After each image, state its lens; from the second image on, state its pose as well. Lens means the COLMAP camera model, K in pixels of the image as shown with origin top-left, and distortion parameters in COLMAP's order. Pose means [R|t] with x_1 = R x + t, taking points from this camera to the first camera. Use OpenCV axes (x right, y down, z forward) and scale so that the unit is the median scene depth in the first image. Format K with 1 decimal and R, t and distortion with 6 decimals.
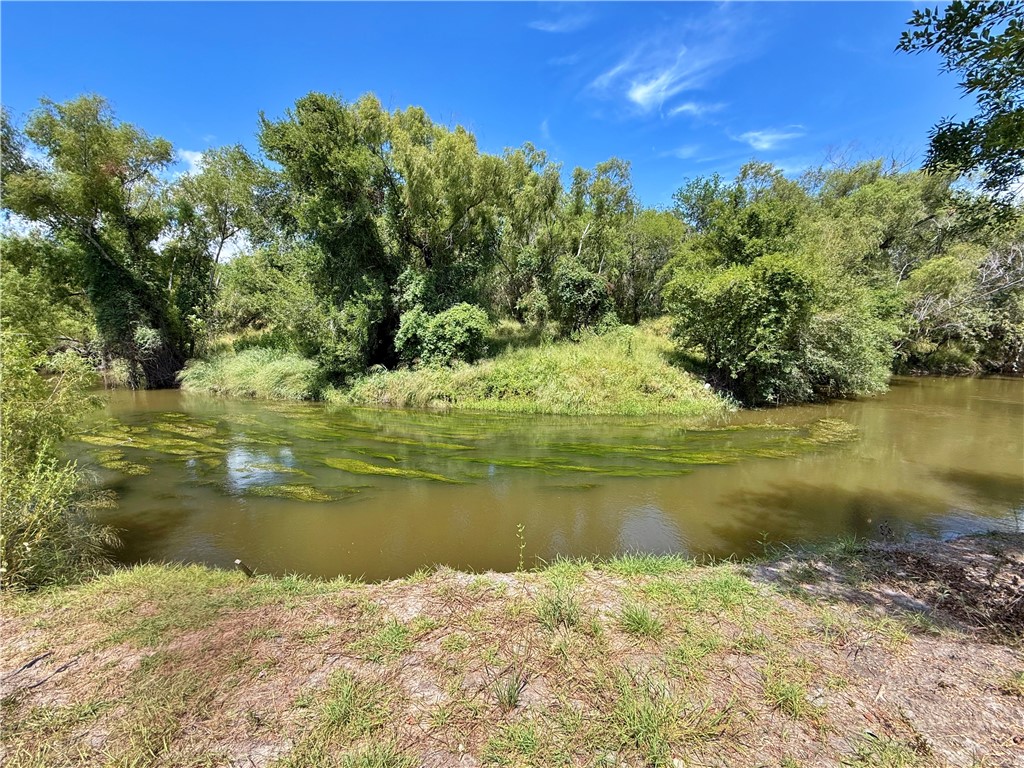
lens RADIAL K [[407.3, 0, 509.2], [0, 407.3, 379.6], [0, 0, 1]] dist [-0.000593, -0.000459]
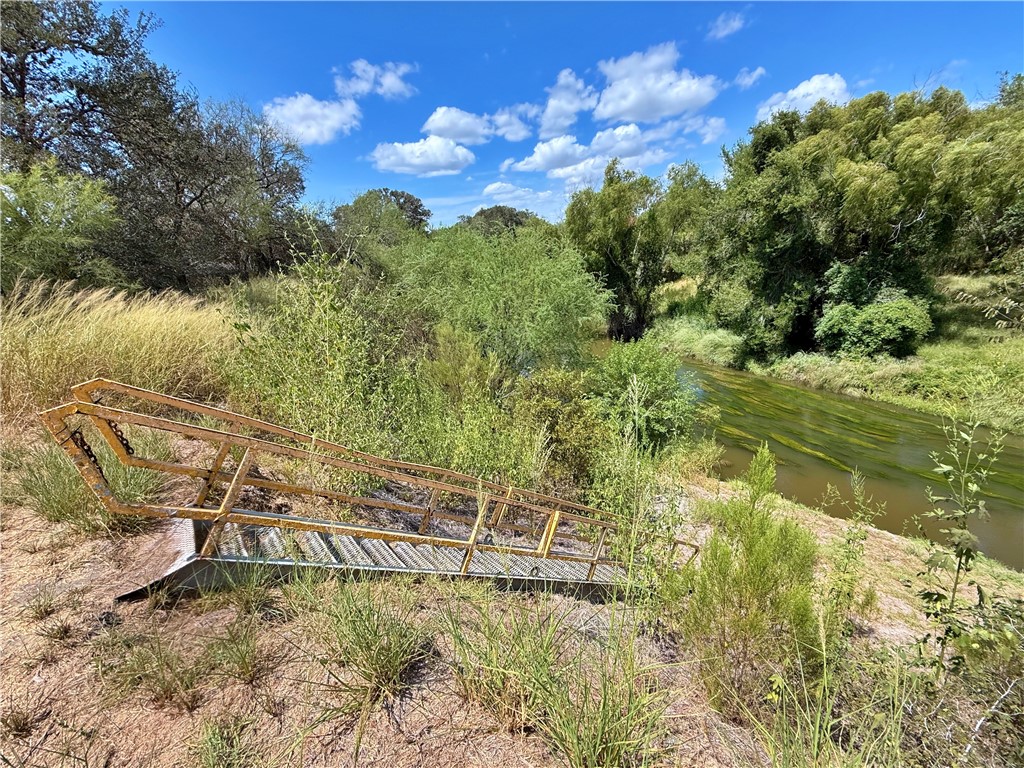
lens RADIAL K [[407.3, 0, 507.5], [0, 407.3, 384.8], [0, 0, 1]] dist [-0.000593, -0.000459]
pose [[0.667930, 0.181164, -0.721837, 0.010067], [-0.003446, 0.970662, 0.240424, -0.227431], [0.744216, -0.158099, 0.648959, -0.506872]]
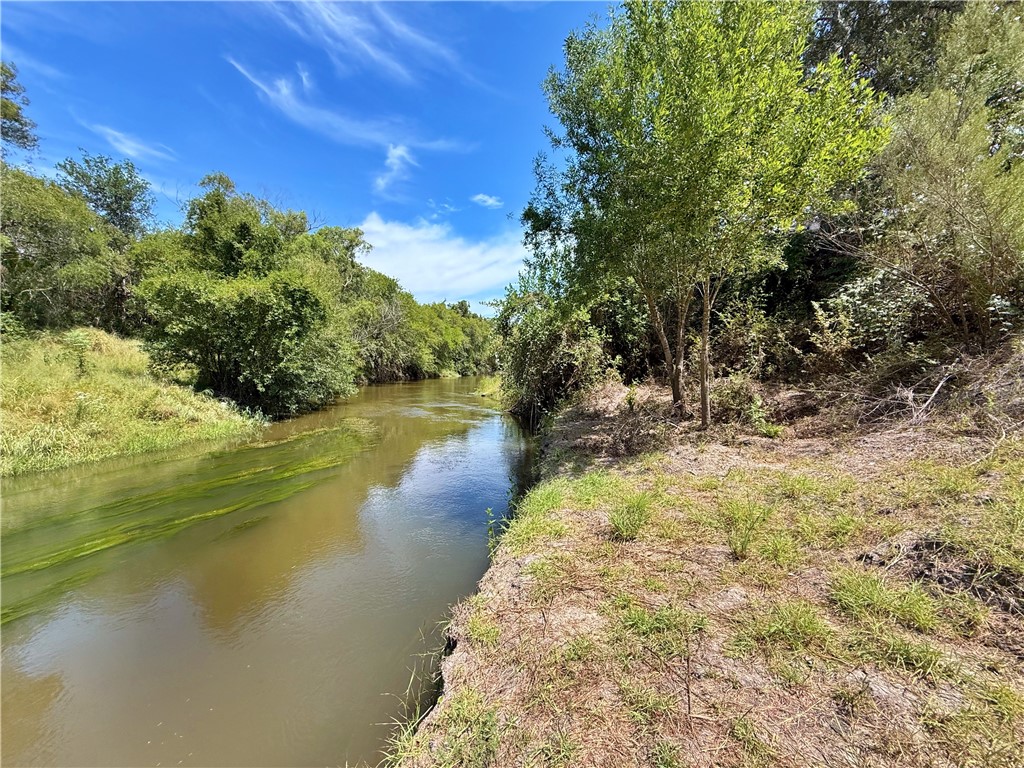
lens RADIAL K [[407.3, 0, 511.7], [0, 407.3, 381.8], [0, 0, 1]] dist [-0.000593, -0.000459]
pose [[0.323779, -0.049504, 0.944837, -0.171681], [0.099964, 0.994831, 0.017867, 0.016451], [-0.940837, 0.088665, 0.327054, 0.144839]]
